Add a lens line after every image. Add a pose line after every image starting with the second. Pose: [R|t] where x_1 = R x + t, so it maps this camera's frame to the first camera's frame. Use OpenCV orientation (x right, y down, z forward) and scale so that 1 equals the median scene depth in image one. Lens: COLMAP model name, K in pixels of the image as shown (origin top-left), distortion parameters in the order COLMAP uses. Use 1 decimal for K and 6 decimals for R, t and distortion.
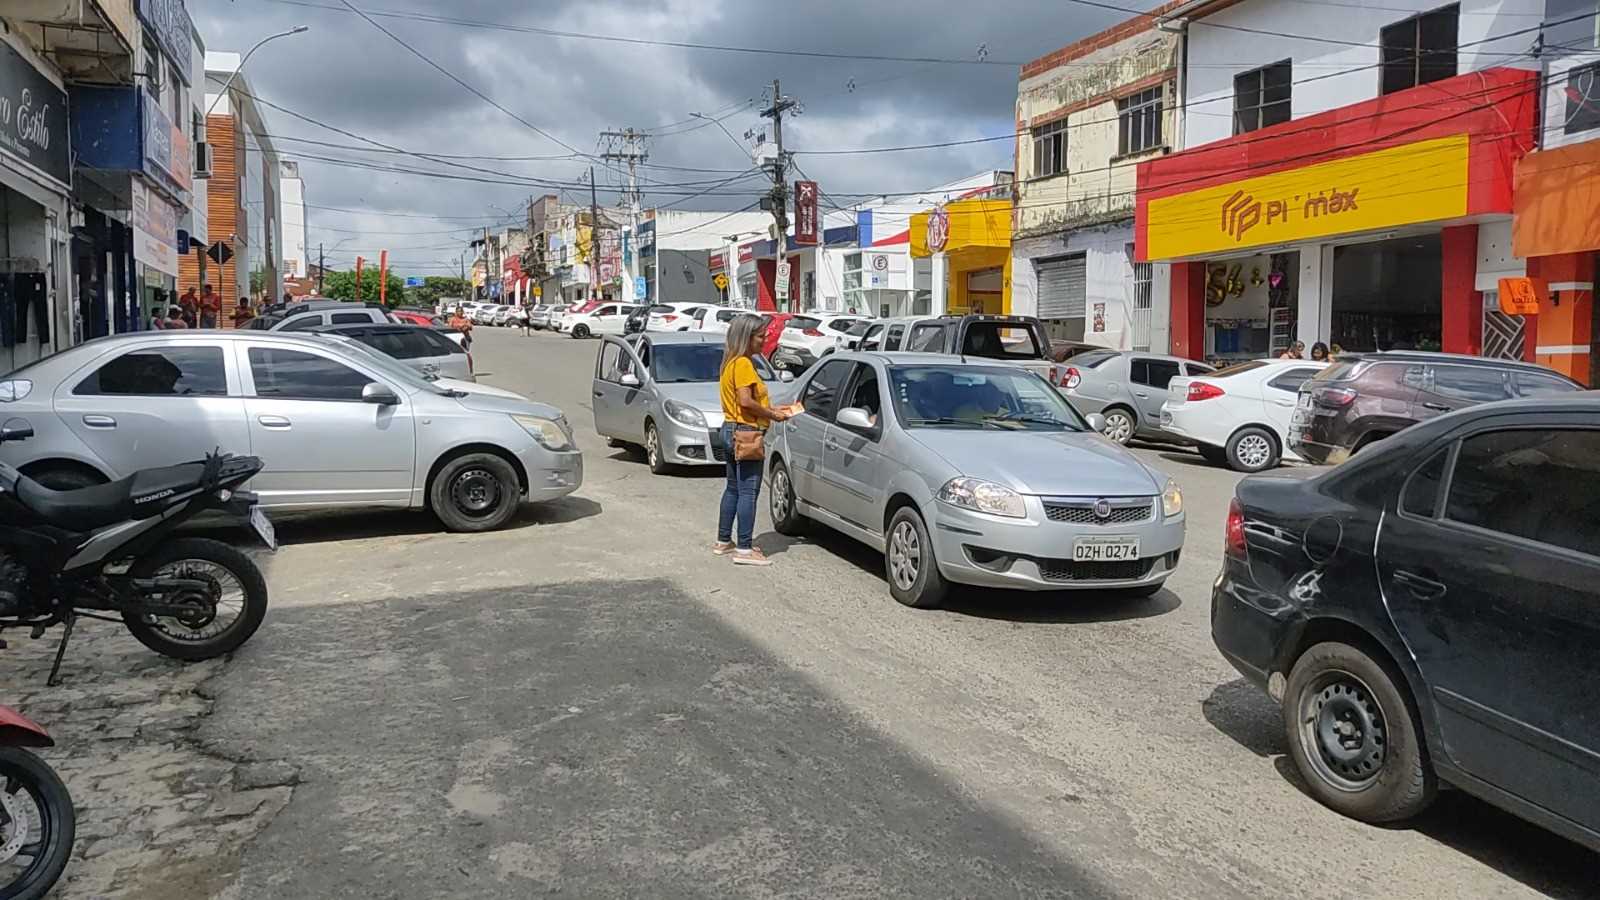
lens RADIAL K [[1184.0, 0, 811.9], [0, 1184.0, 454.2], [0, 0, 1]] dist [0.107927, -0.180891]
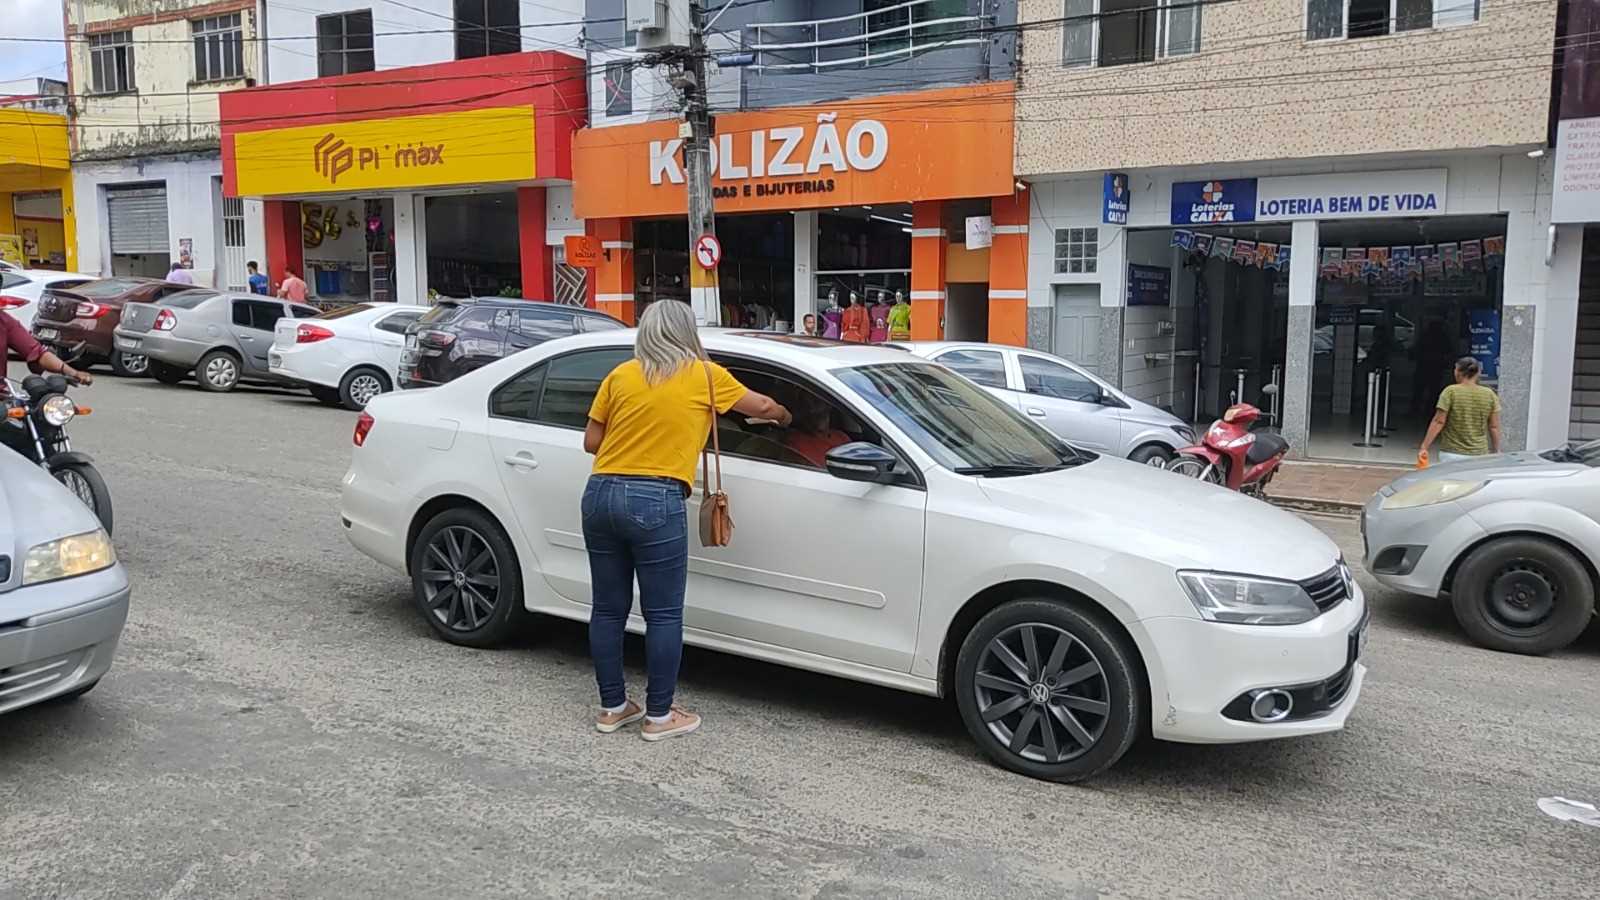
lens RADIAL K [[1189.7, 0, 795.7], [0, 1189.7, 442.7], [0, 0, 1]] dist [0.116340, -0.202653]
pose [[0.761246, -0.068120, 0.644875, -0.018764], [0.043214, 0.997586, 0.054365, 0.001261], [-0.647021, -0.013517, 0.762352, -0.031146]]
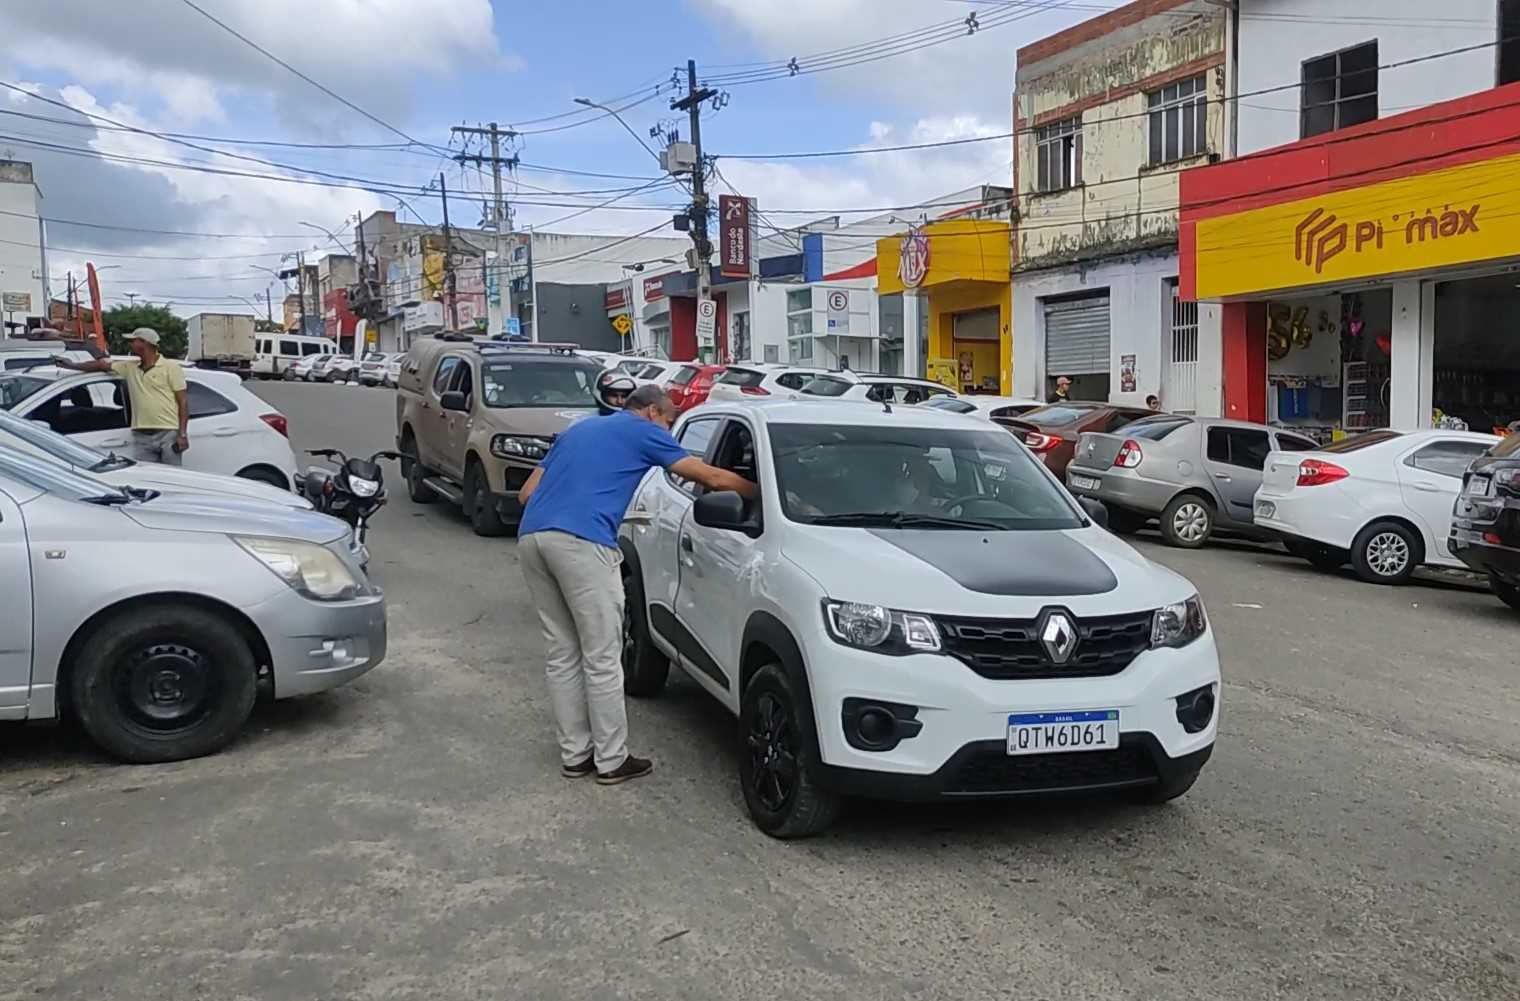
lens RADIAL K [[1394.2, 0, 994.2], [0, 1394.2, 558.5], [0, 0, 1]] dist [0.060651, -0.018219]
pose [[0.983391, -0.019201, 0.180479, -0.015646], [0.016387, 0.999720, 0.017071, -0.013700], [-0.180756, -0.013830, 0.983431, 0.150147]]
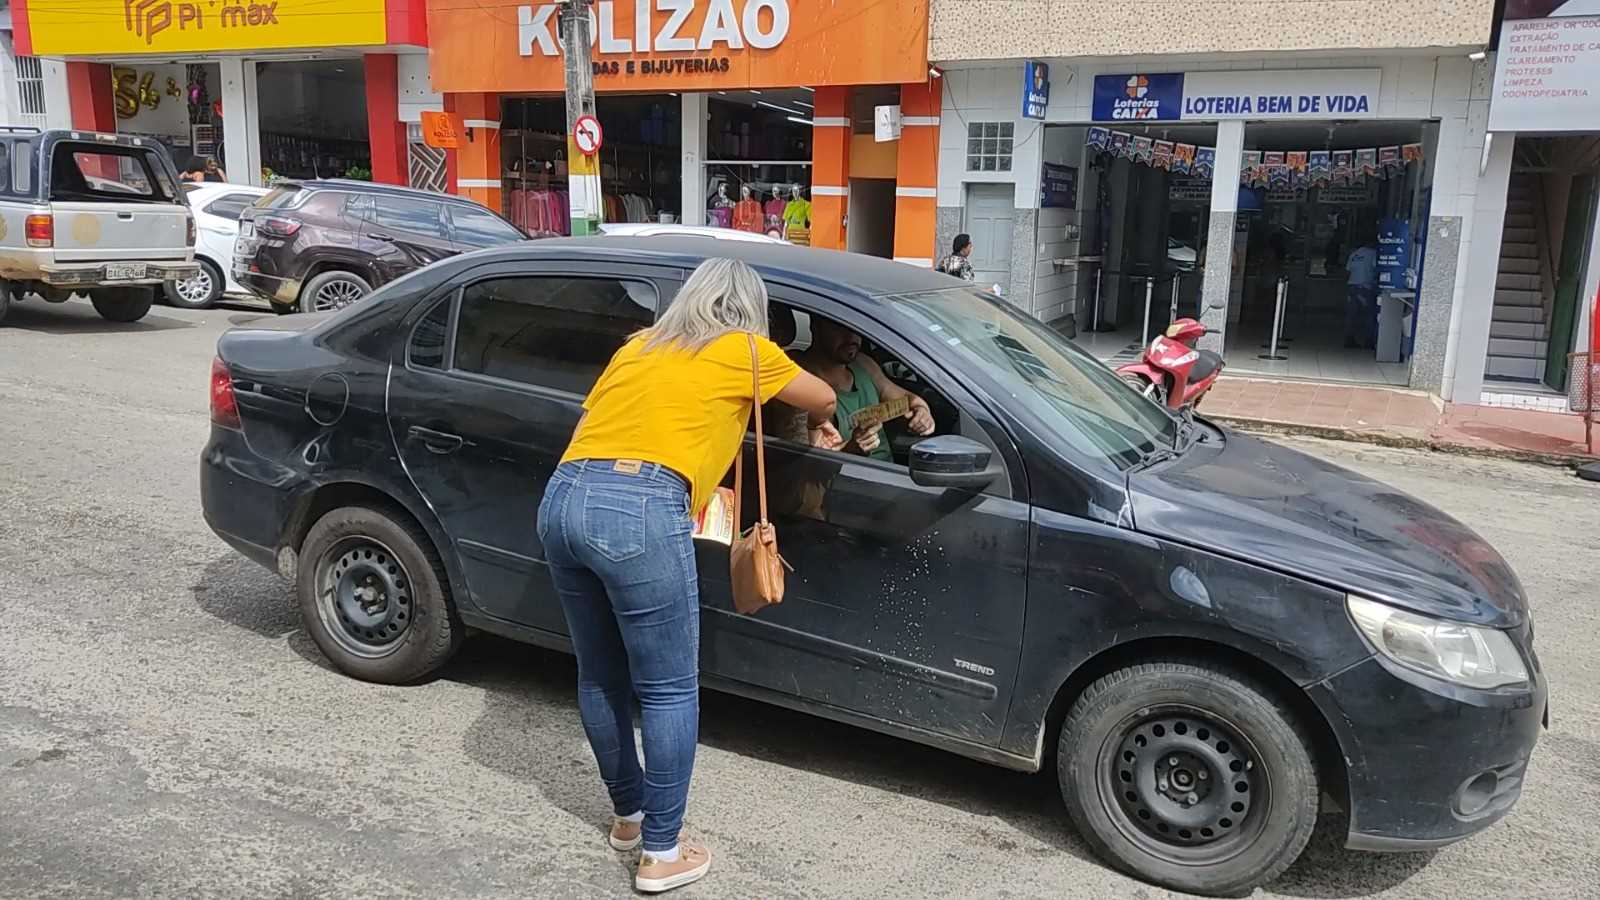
lens RADIAL K [[1189.7, 0, 795.7], [0, 1189.7, 442.7], [0, 0, 1]] dist [0.116340, -0.202653]
pose [[0.680830, -0.124675, 0.721752, 0.000173], [0.026775, 0.988984, 0.145580, -0.003971], [-0.731952, -0.079790, 0.676668, 0.022263]]
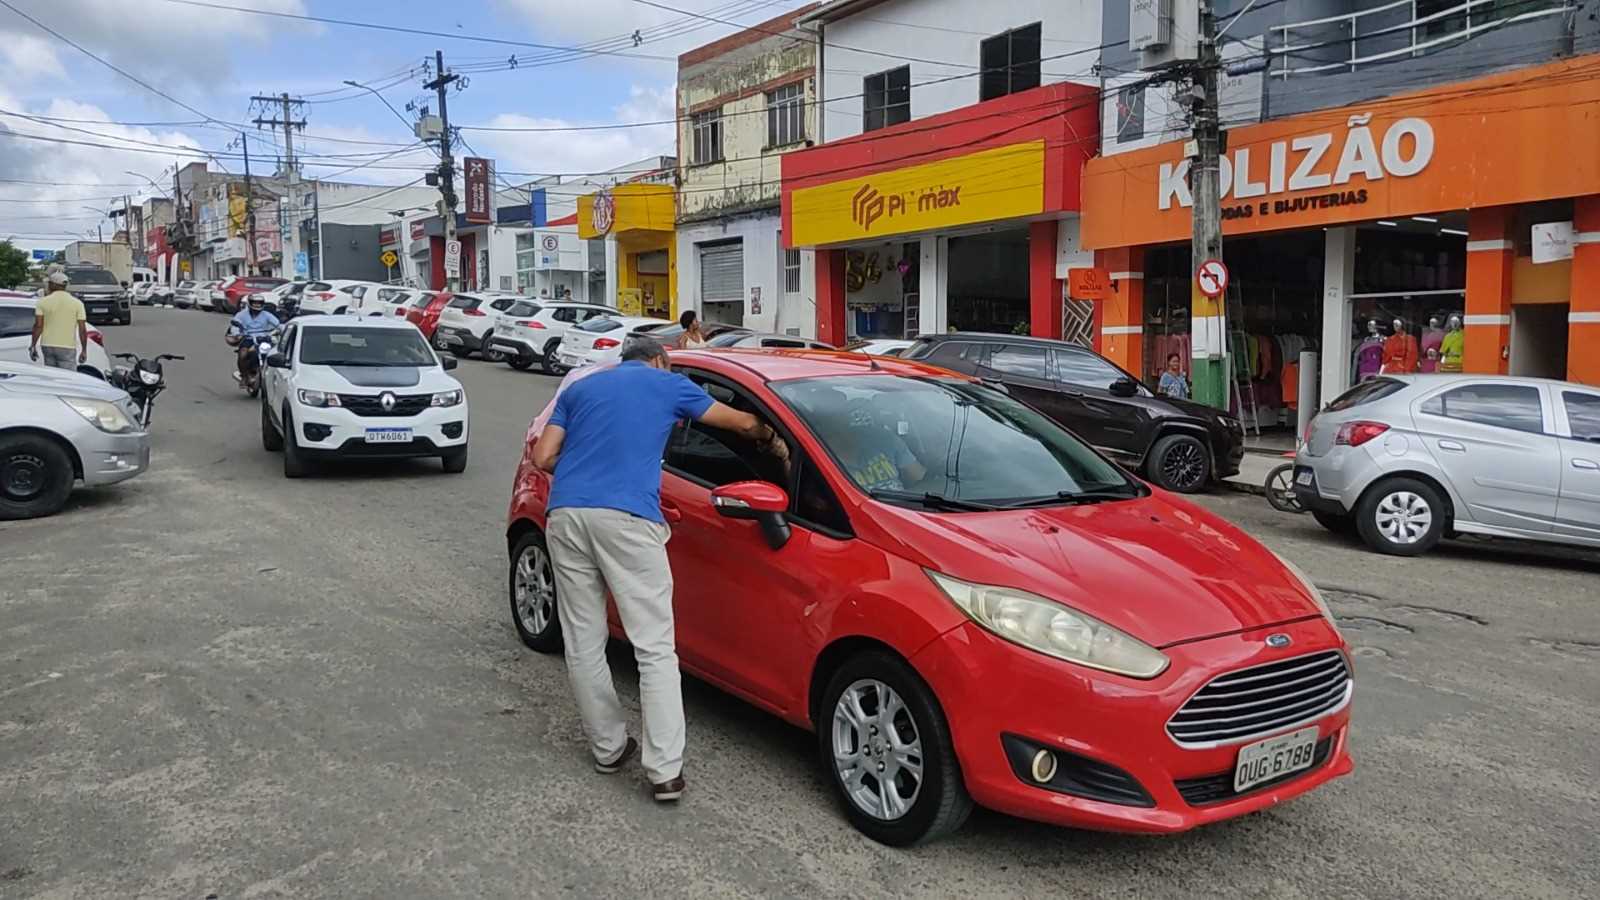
lens RADIAL K [[1184.0, 0, 811.9], [0, 1184.0, 454.2], [0, 0, 1]] dist [0.107927, -0.180891]
pose [[0.970739, -0.026145, 0.238711, 0.045327], [0.022556, 0.999588, 0.017757, 0.004401], [-0.239077, -0.011853, 0.970928, -0.038678]]
